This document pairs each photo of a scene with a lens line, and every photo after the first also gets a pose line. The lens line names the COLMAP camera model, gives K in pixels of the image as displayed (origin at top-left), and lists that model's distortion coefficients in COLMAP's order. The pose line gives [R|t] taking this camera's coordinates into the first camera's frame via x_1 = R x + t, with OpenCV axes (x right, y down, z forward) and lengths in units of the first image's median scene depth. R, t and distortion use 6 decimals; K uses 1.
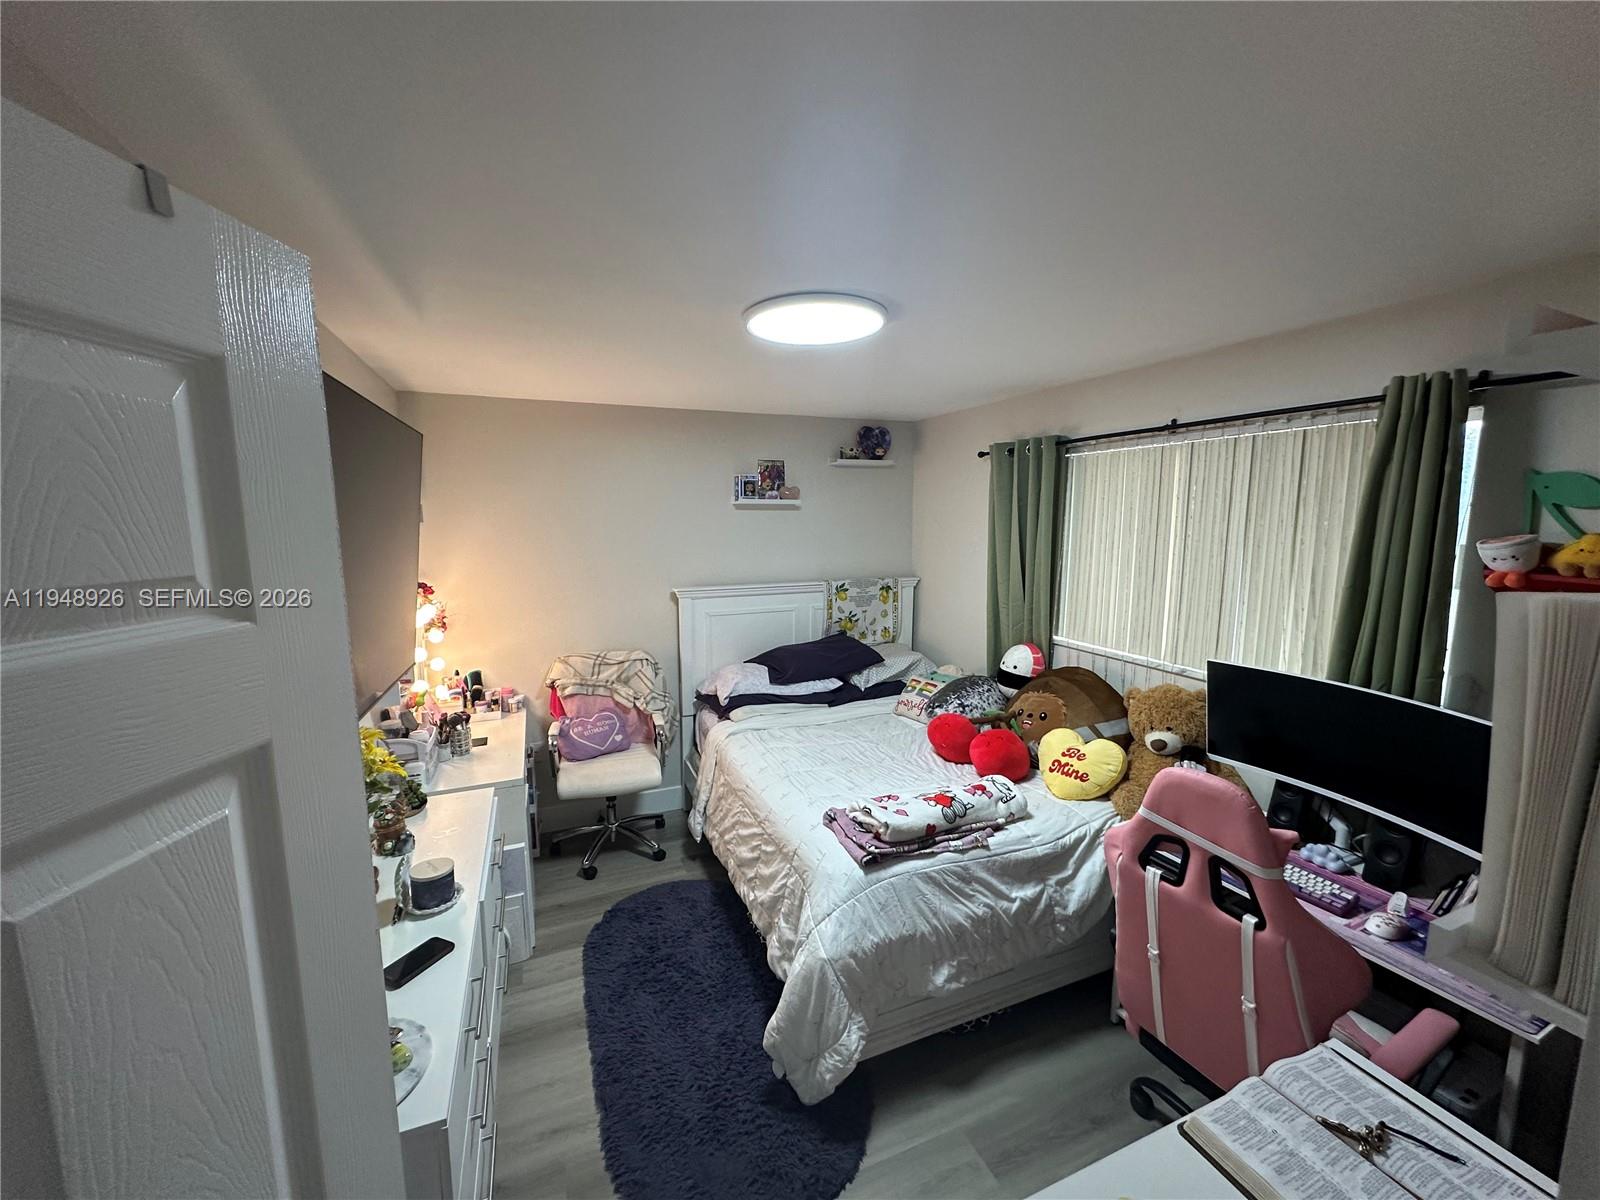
lens RADIAL K [[636.3, 0, 816.8], [0, 636.3, 478.3], [0, 0, 1]] dist [-0.001824, 0.000482]
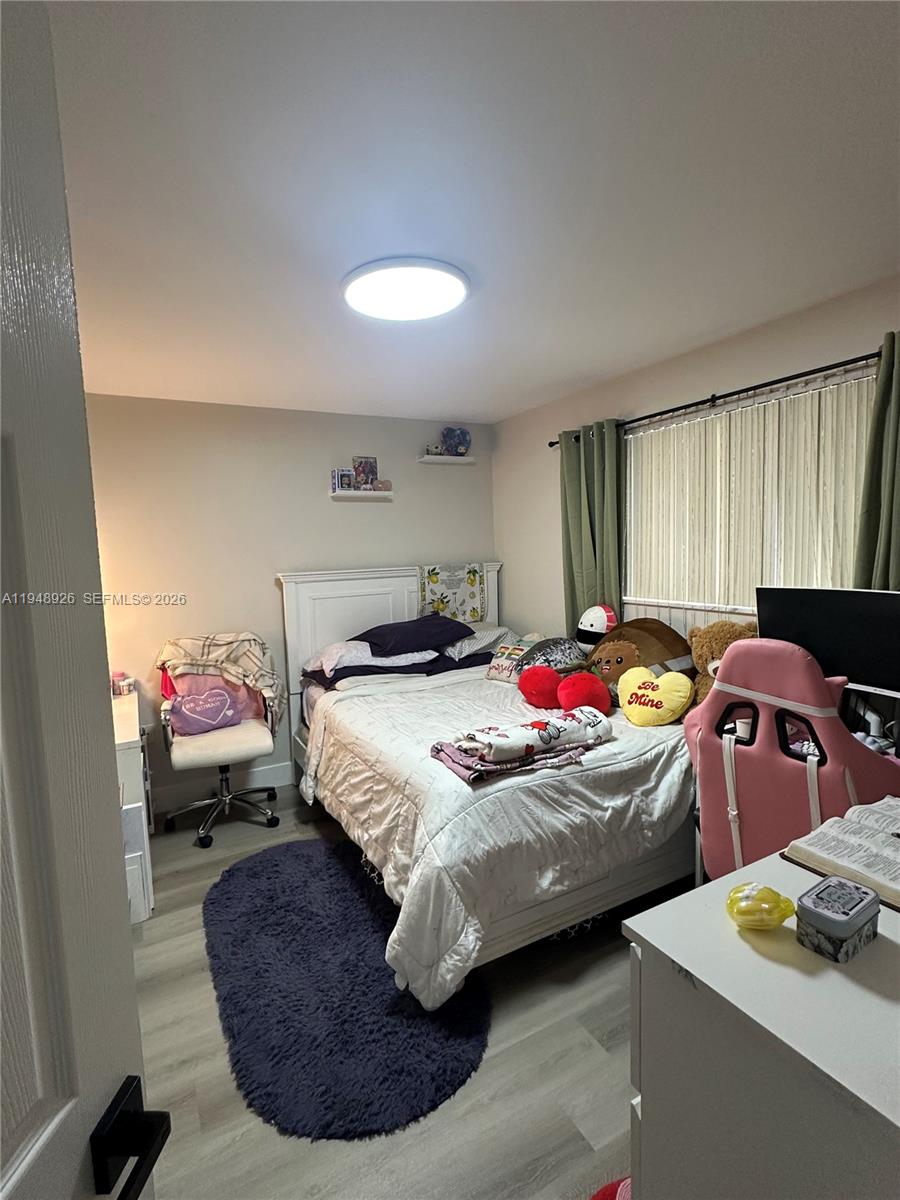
lens RADIAL K [[578.2, 0, 438.0], [0, 578.2, 593.2], [0, 0, 1]] dist [-0.002046, -0.000711]
pose [[0.994619, -0.039939, 0.095594, -0.060950], [0.044382, 0.998009, -0.044810, 0.311868], [-0.093614, 0.048811, 0.994411, 0.008325]]
